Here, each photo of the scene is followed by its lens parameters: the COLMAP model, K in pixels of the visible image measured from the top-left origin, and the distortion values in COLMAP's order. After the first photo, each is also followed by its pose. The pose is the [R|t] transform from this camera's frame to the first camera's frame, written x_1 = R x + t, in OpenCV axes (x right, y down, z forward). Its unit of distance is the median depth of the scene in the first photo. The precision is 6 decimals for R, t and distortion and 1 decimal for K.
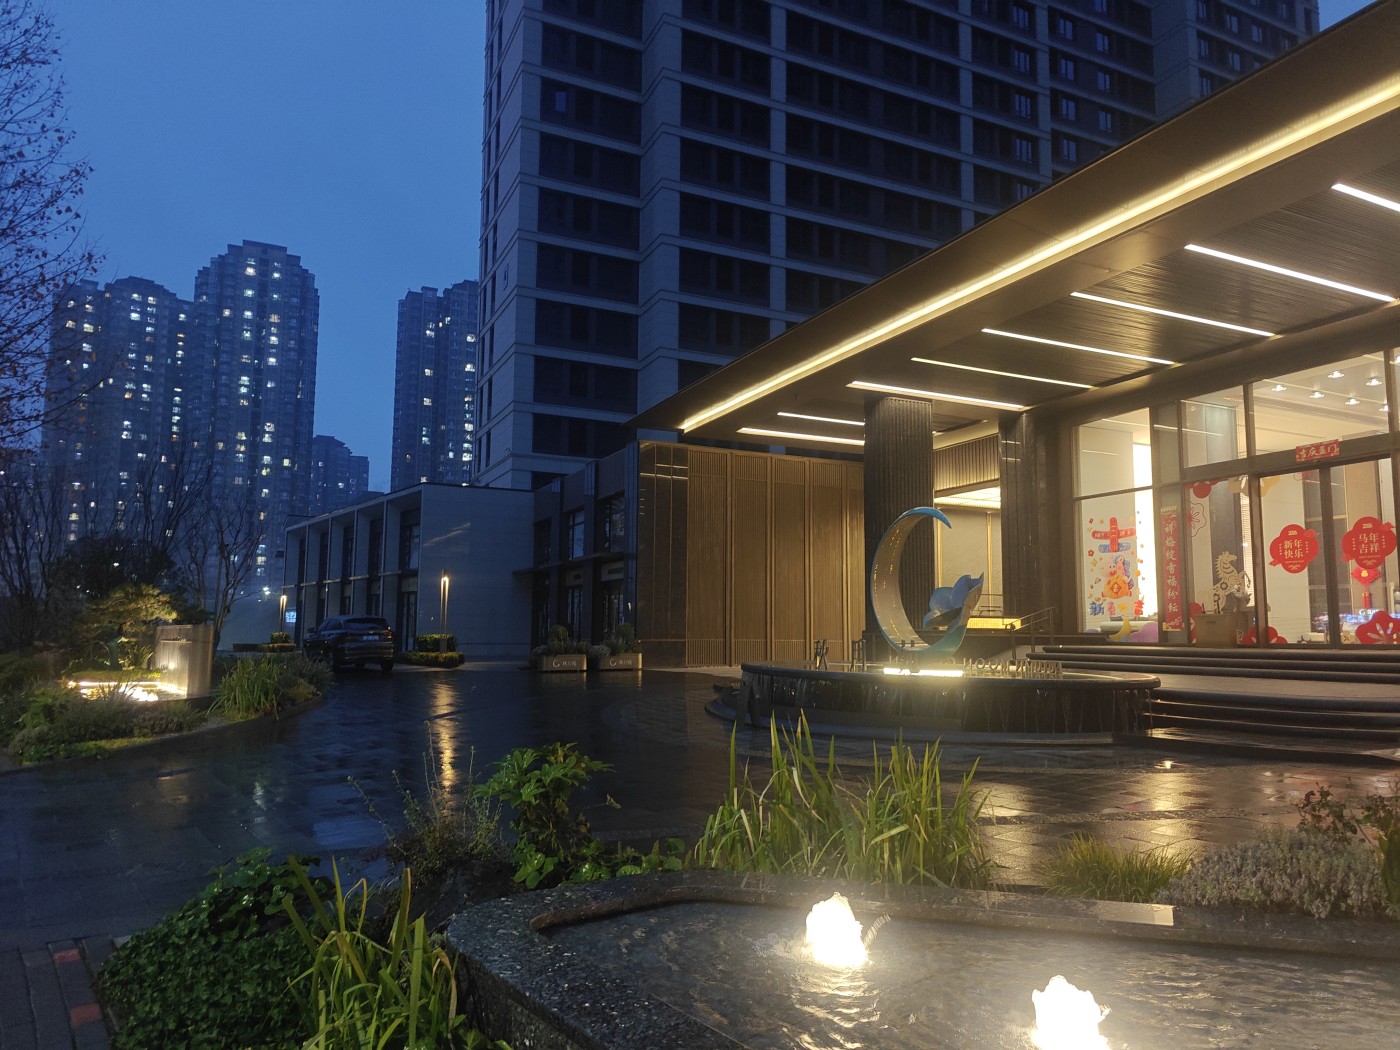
lens RADIAL K [[942.2, 0, 698.2], [0, 942.2, 538.3], [0, 0, 1]] dist [0.042811, -0.030295]
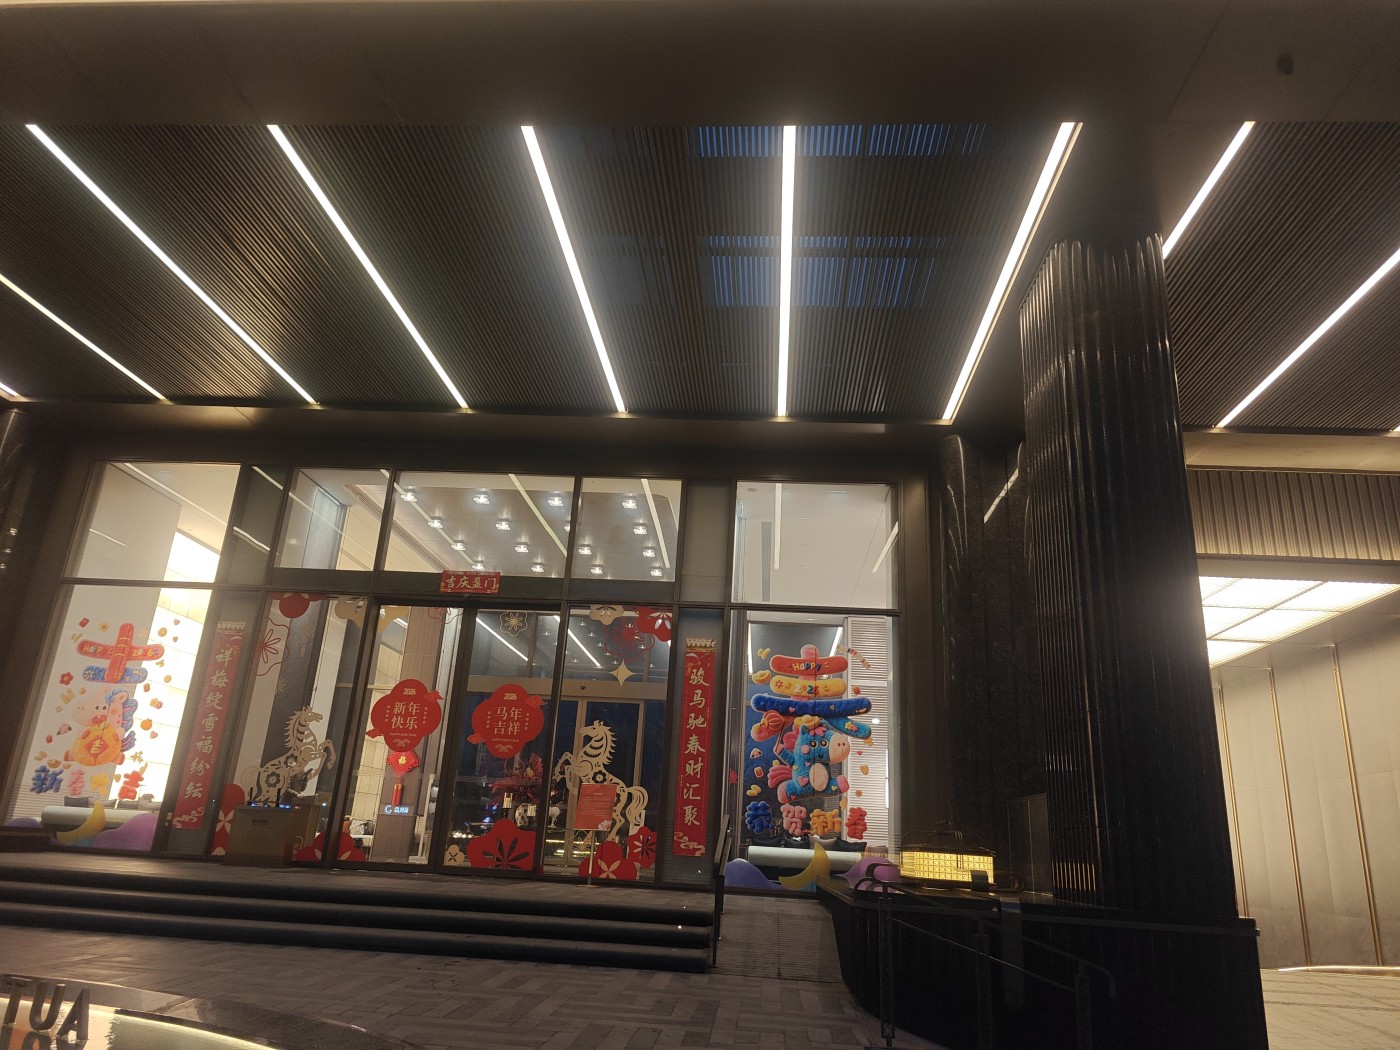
lens RADIAL K [[950.0, 0, 696.1], [0, 950.0, 524.5], [0, 0, 1]] dist [0.051372, -0.056361]
pose [[0.493181, 0.297780, 0.817373, 0.091976], [-0.141721, 0.954539, -0.262241, 0.021832], [-0.858305, 0.013494, 0.512962, 0.337556]]
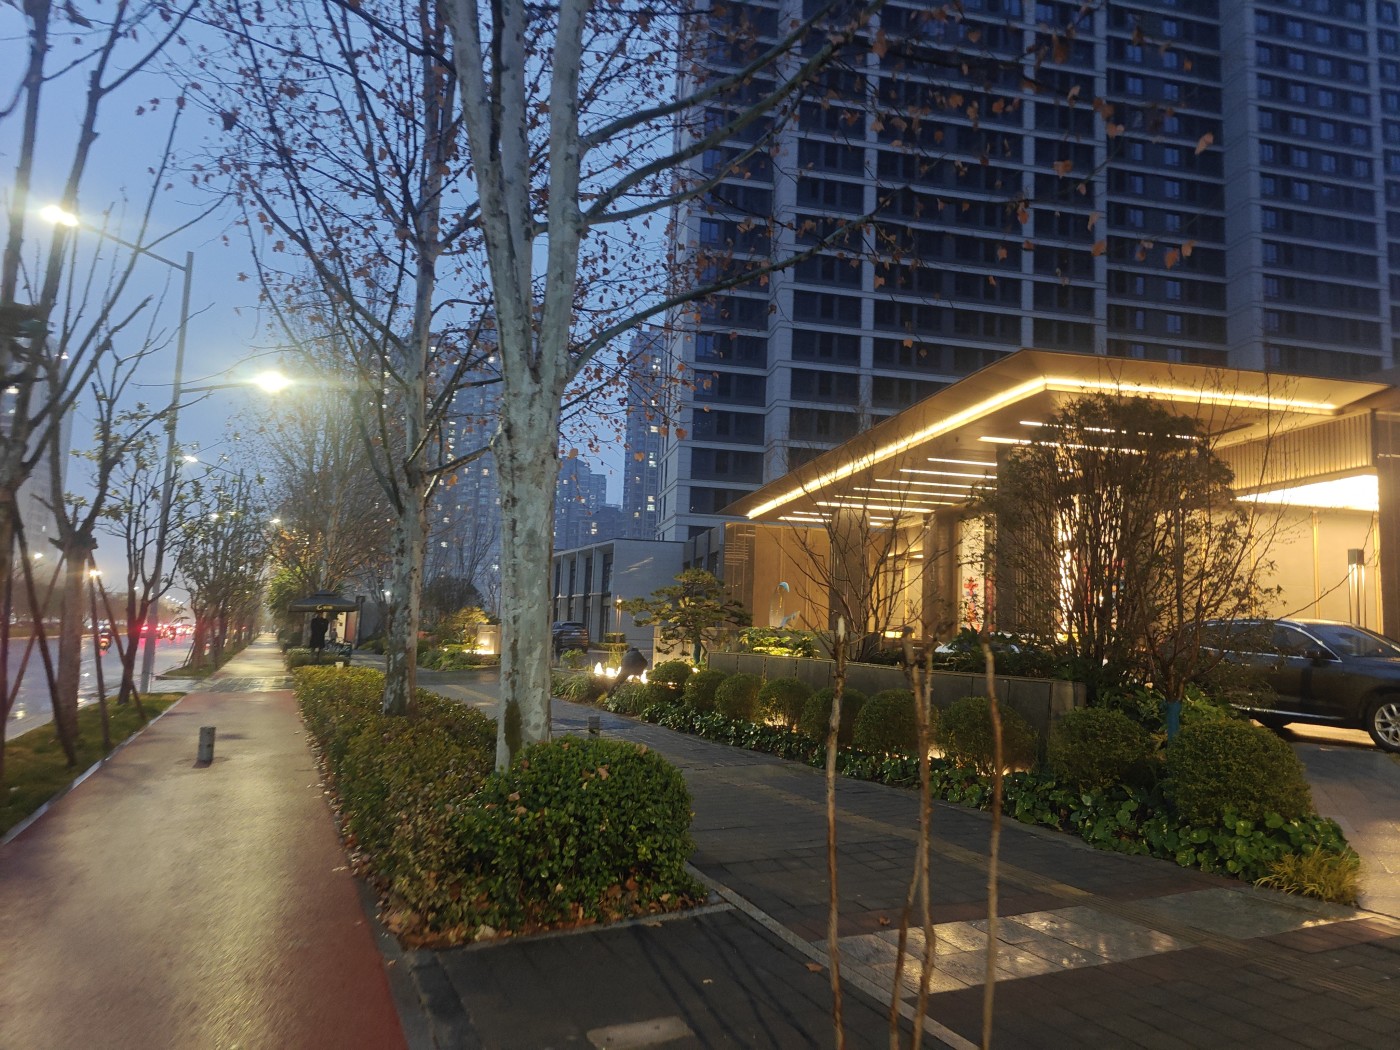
lens RADIAL K [[950.0, 0, 696.1], [0, 950.0, 524.5], [0, 0, 1]] dist [0.051372, -0.056361]
pose [[0.970526, -0.000712, -0.240997, 0.316216], [-0.004901, 0.999731, -0.022689, -0.063795], [0.240948, 0.023201, 0.970261, -0.720424]]
